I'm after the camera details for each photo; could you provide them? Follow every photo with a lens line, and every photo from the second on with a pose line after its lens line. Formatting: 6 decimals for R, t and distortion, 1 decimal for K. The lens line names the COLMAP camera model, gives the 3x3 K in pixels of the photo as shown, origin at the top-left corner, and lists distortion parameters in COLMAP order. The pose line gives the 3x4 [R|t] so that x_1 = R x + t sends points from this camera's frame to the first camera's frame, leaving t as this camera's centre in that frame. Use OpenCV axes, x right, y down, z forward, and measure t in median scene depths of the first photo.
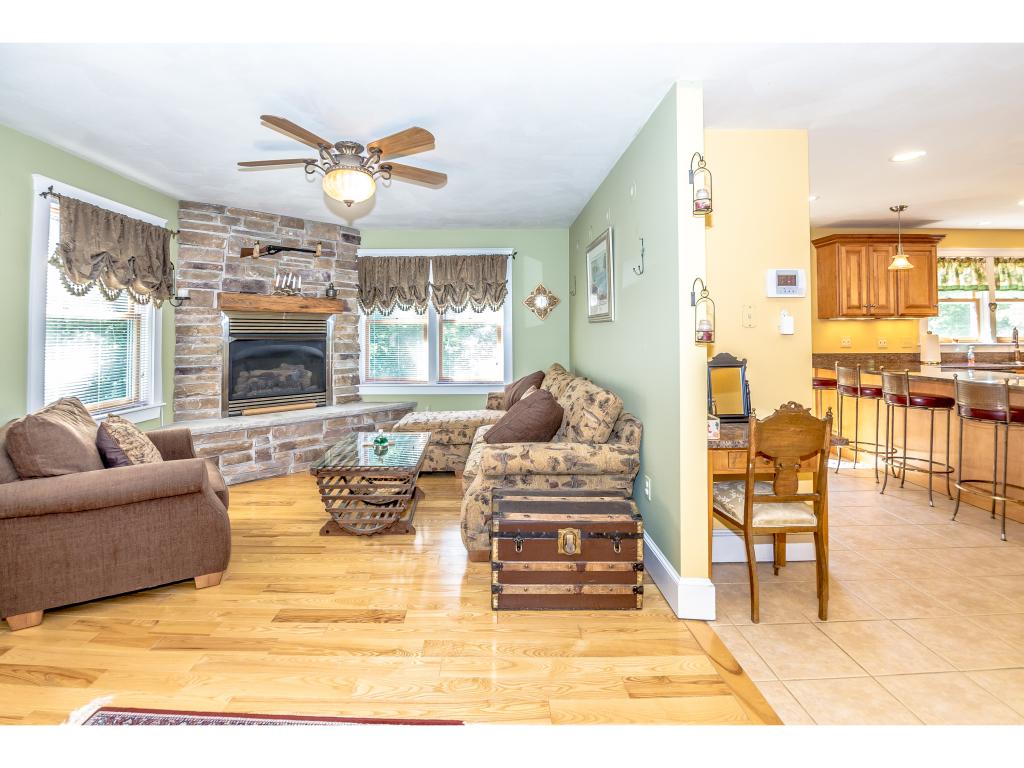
lens RADIAL K [[424.3, 0, 512.0], [0, 424.3, 384.0], [0, 0, 1]] dist [0.000043, -0.011949]
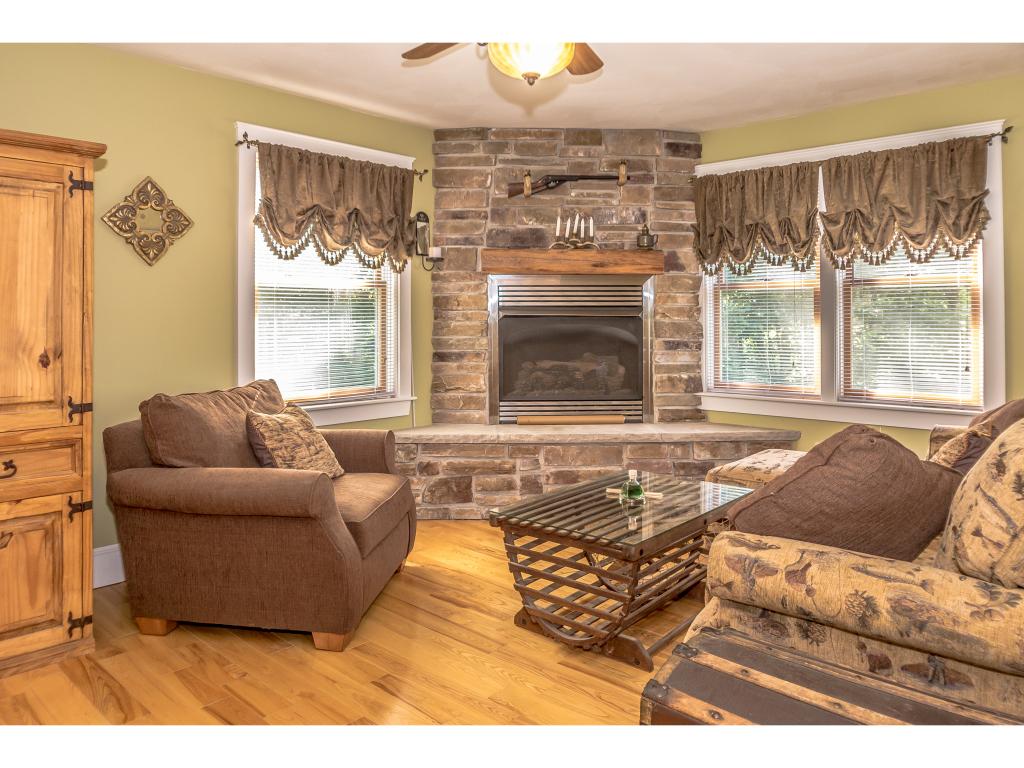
lens RADIAL K [[700.3, 0, 512.0], [0, 700.3, 384.0], [0, 0, 1]] dist [-0.042472, 0.005024]
pose [[0.758388, 0.061598, -0.648887, 0.122620], [-0.070743, 0.997422, 0.012002, -0.005980], [0.647953, 0.036802, 0.760790, 0.128054]]
